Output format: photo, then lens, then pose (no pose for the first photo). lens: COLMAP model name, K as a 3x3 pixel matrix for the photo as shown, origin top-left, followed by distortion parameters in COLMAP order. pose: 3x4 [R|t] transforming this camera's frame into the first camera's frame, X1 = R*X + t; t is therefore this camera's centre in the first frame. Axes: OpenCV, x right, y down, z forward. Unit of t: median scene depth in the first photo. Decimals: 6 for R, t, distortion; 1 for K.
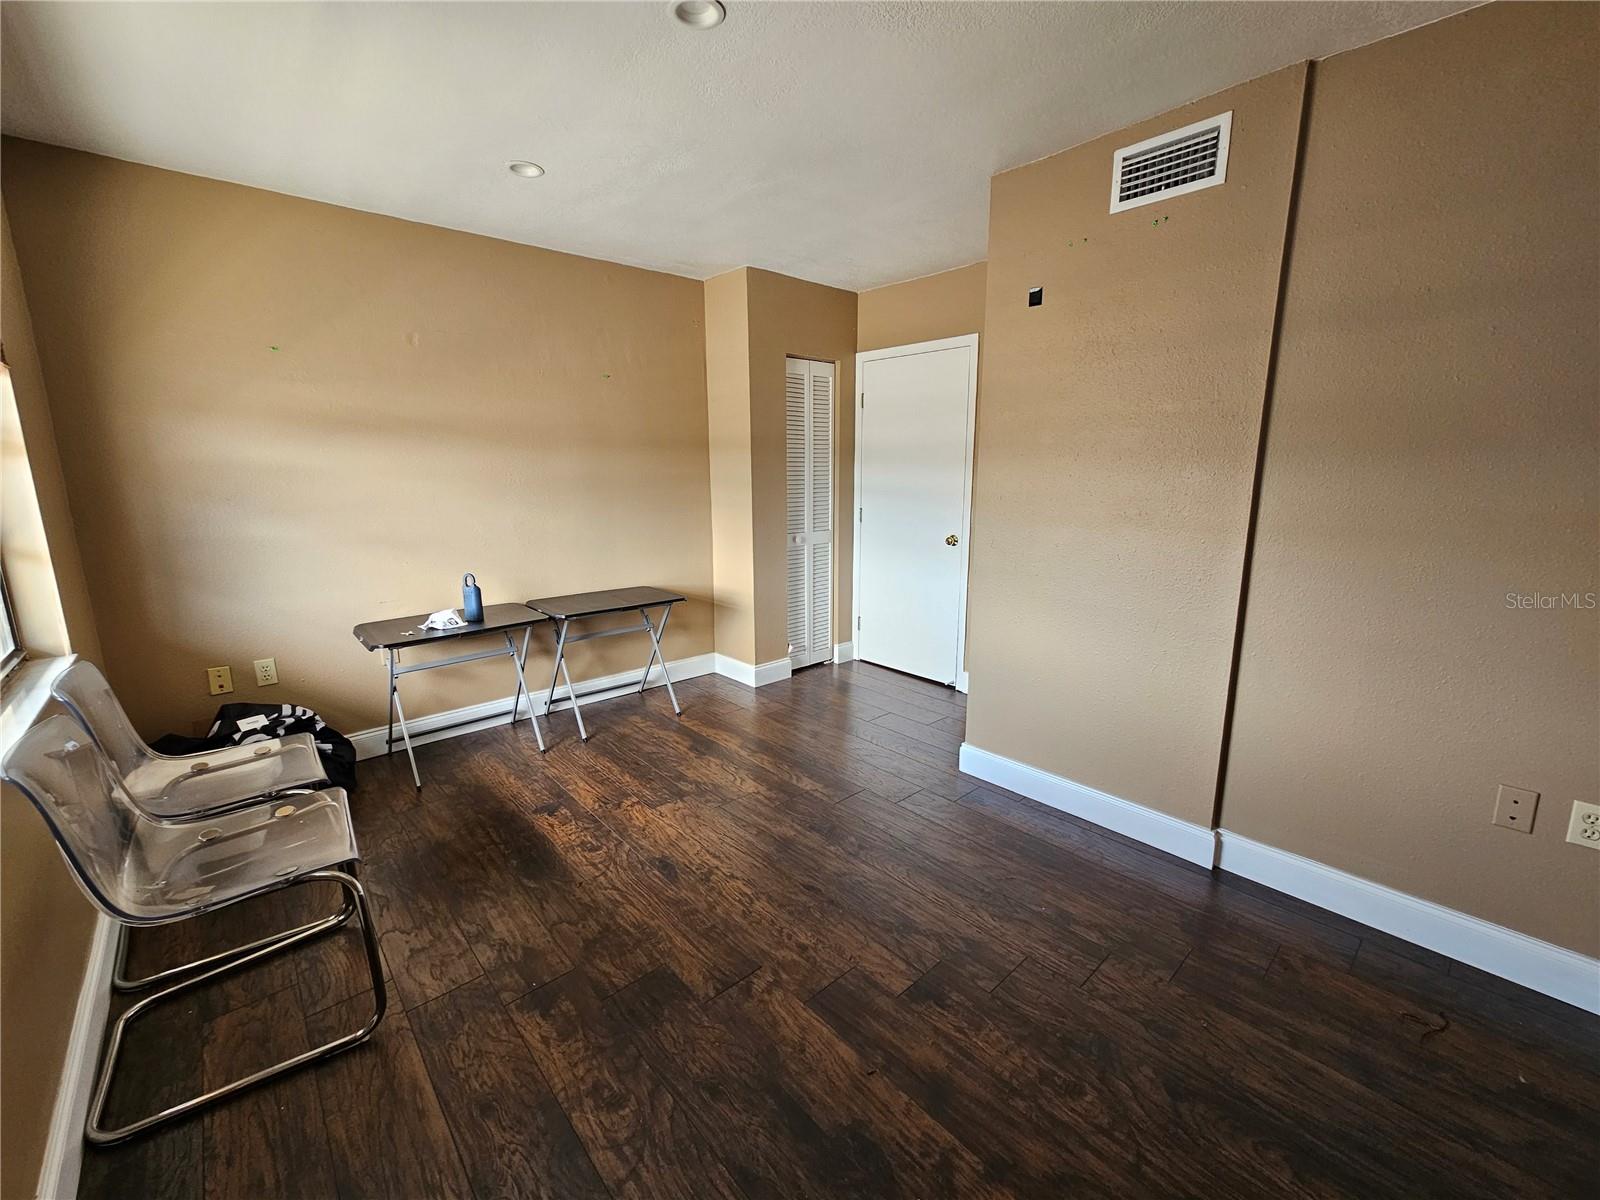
lens RADIAL K [[651.9, 0, 801.3], [0, 651.9, 591.9], [0, 0, 1]] dist [-0.009626, 0.000408]
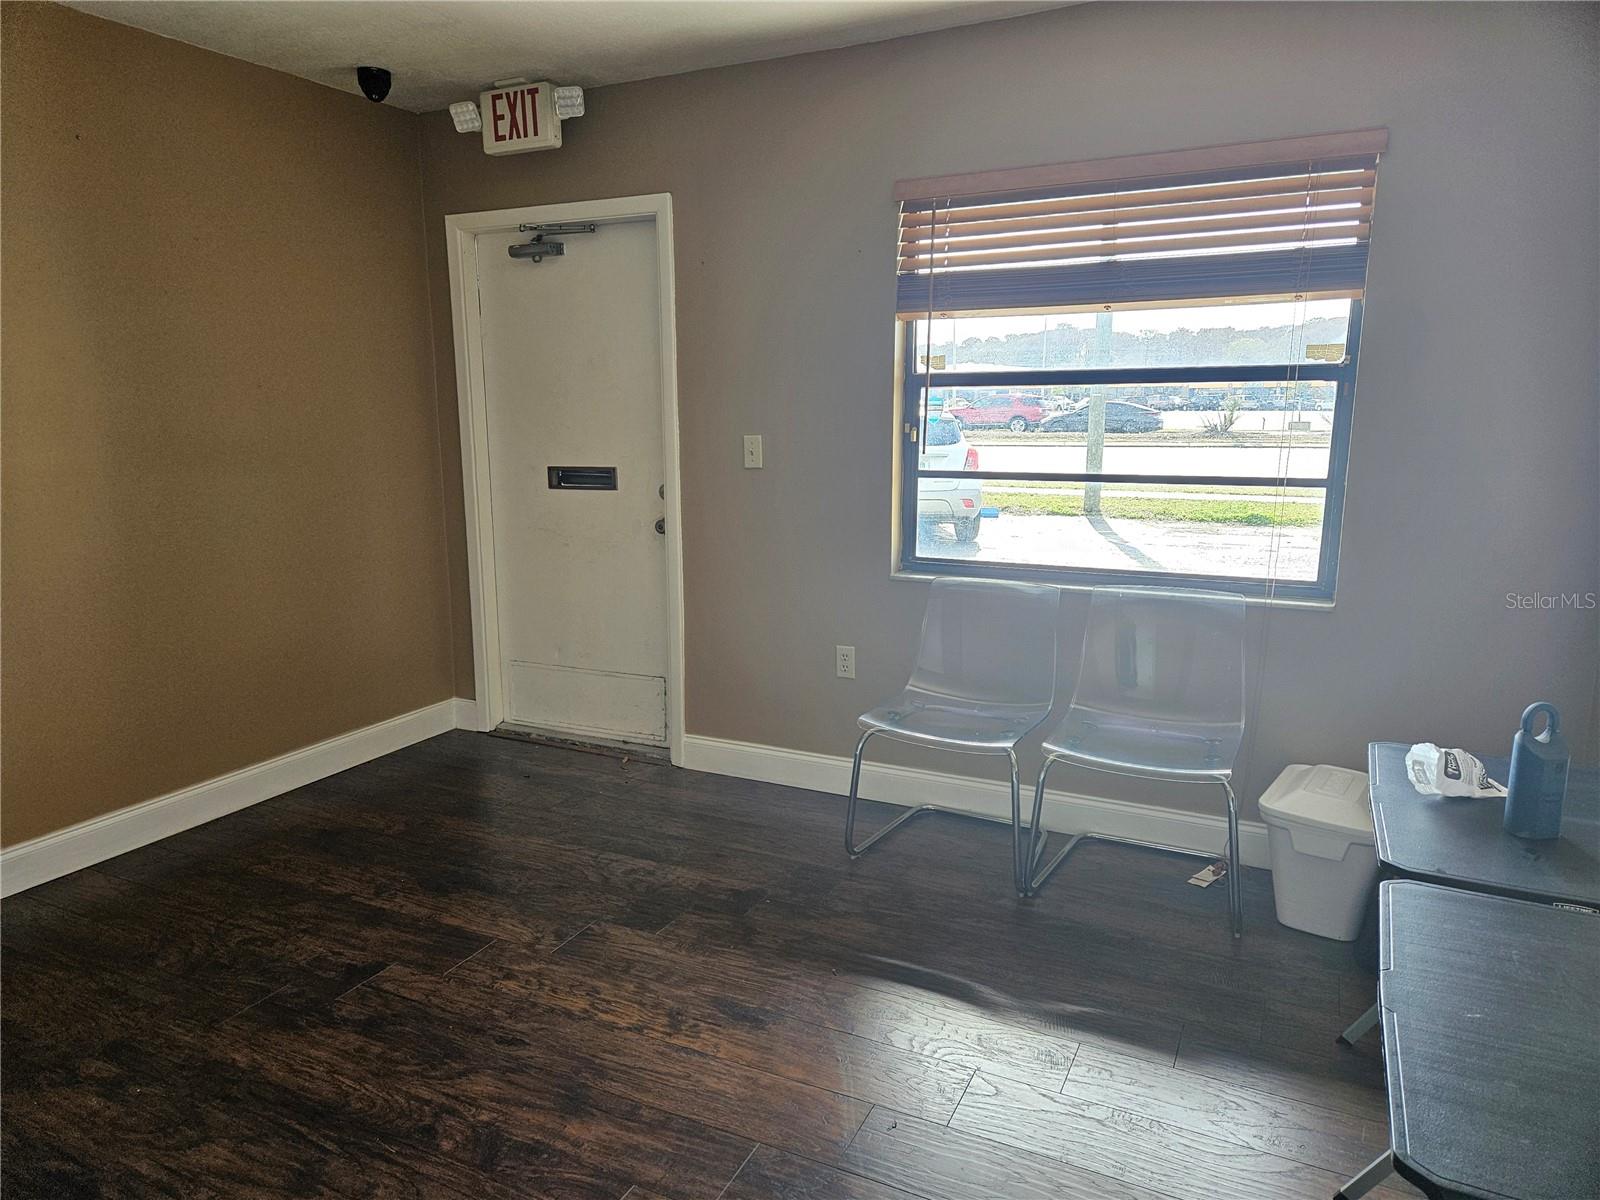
lens RADIAL K [[1075.8, 0, 800.0], [0, 1075.8, 600.0], [0, 0, 1]] dist [0.063931, -0.072006]
pose [[-0.926640, 0.077821, -0.367808, 0.083973], [-0.062599, 0.932745, 0.355061, -0.274958], [0.370702, 0.352038, -0.859447, 1.377060]]
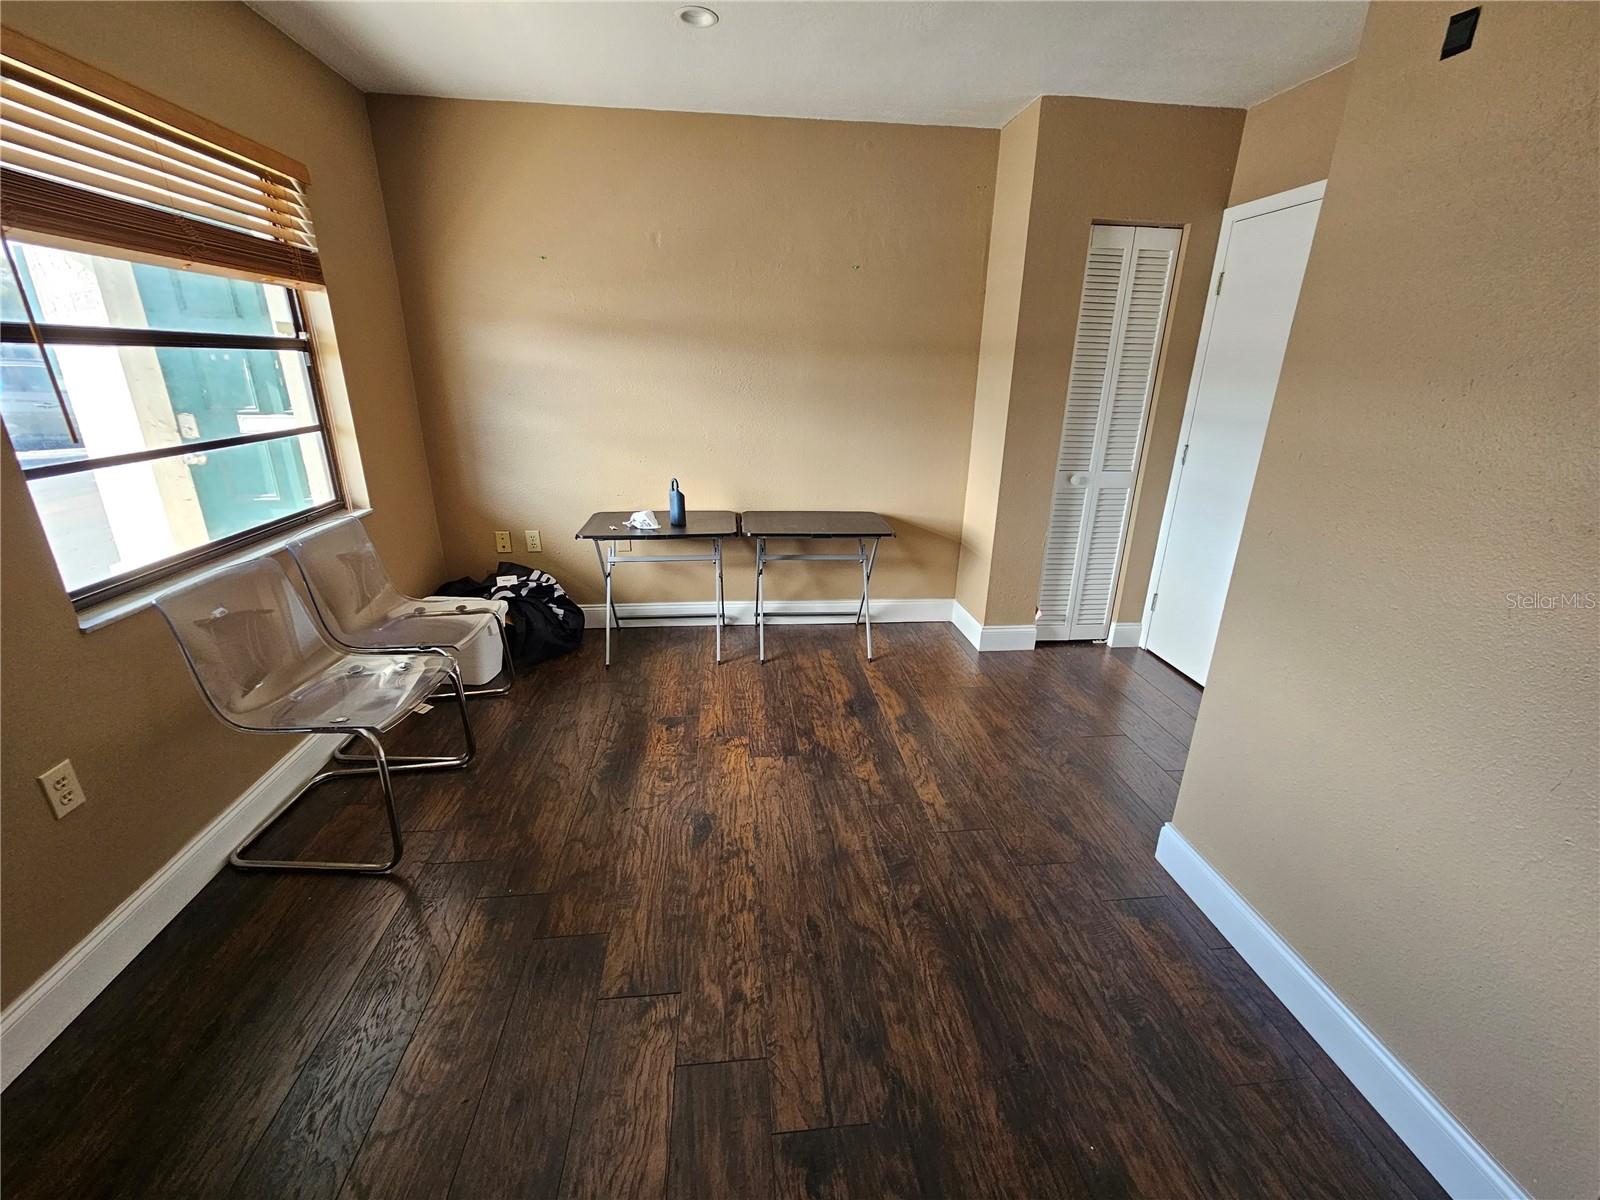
lens RADIAL K [[651.9, 0, 801.3], [0, 651.9, 591.9], [0, 0, 1]] dist [-0.009626, 0.000408]
pose [[0.812060, 0.210457, -0.544304, 0.254394], [-0.133320, 0.974946, 0.178063, -0.064433], [0.568141, -0.072031, 0.819773, 0.262043]]
